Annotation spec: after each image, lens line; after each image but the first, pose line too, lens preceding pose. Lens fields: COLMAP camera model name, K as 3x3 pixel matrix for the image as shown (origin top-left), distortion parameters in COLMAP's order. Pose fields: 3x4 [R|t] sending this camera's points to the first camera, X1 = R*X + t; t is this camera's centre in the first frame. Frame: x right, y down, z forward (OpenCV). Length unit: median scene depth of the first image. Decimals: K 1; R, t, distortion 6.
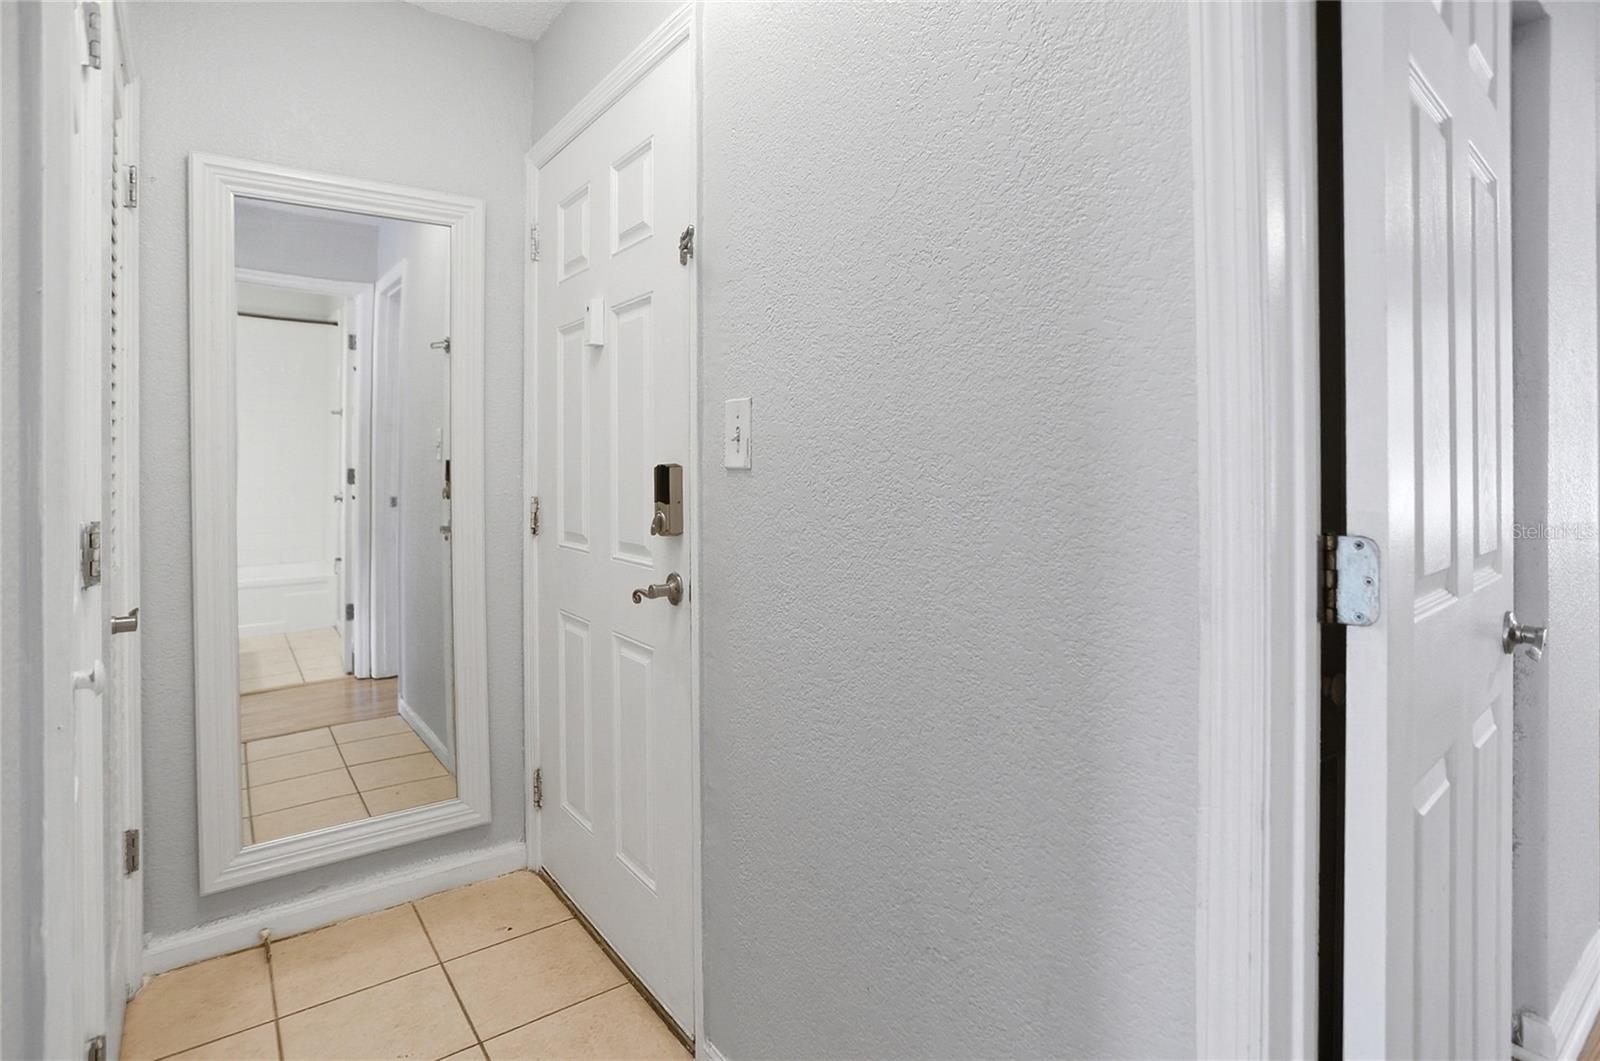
lens RADIAL K [[778.5, 0, 797.6], [0, 778.5, 529.1], [0, 0, 1]] dist [-0.000708, 0.001095]
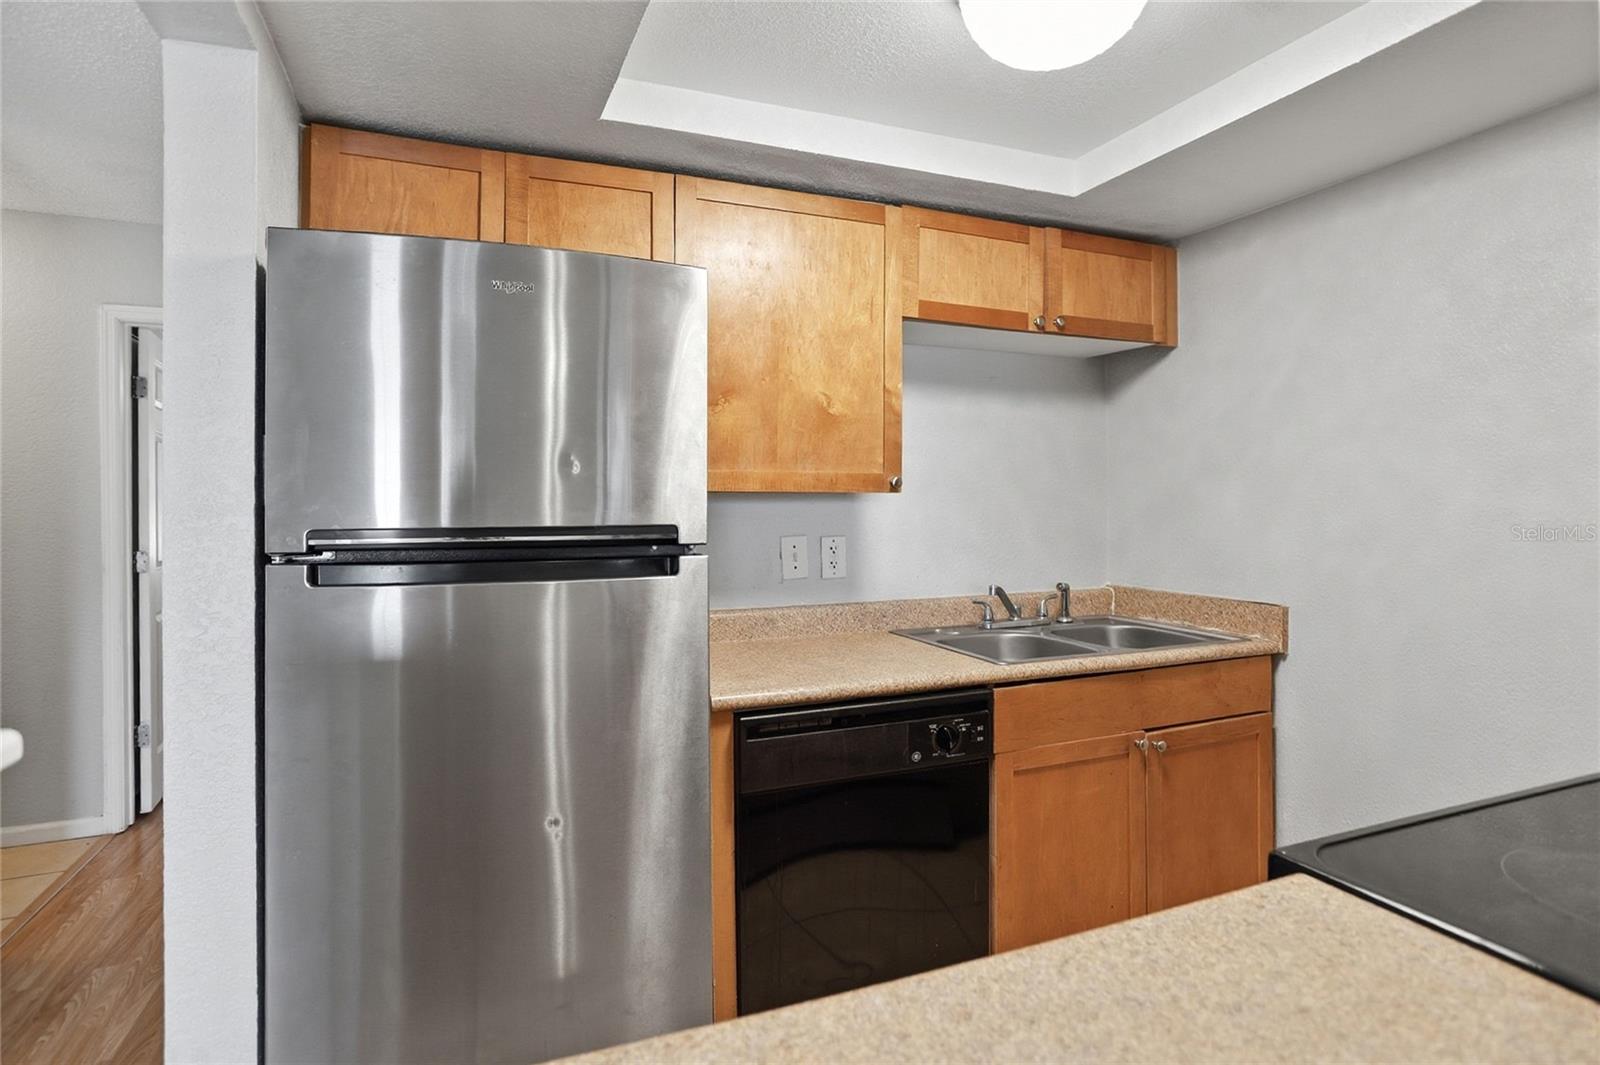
lens RADIAL K [[778.5, 0, 795.5], [0, 778.5, 517.7], [0, 0, 1]] dist [-0.000708, 0.001095]
pose [[0.269295, -0.006678, 0.963035, -2.343269], [-0.003798, 0.999961, 0.007996, -0.215932], [-0.963050, -0.005811, 0.269259, -3.478659]]
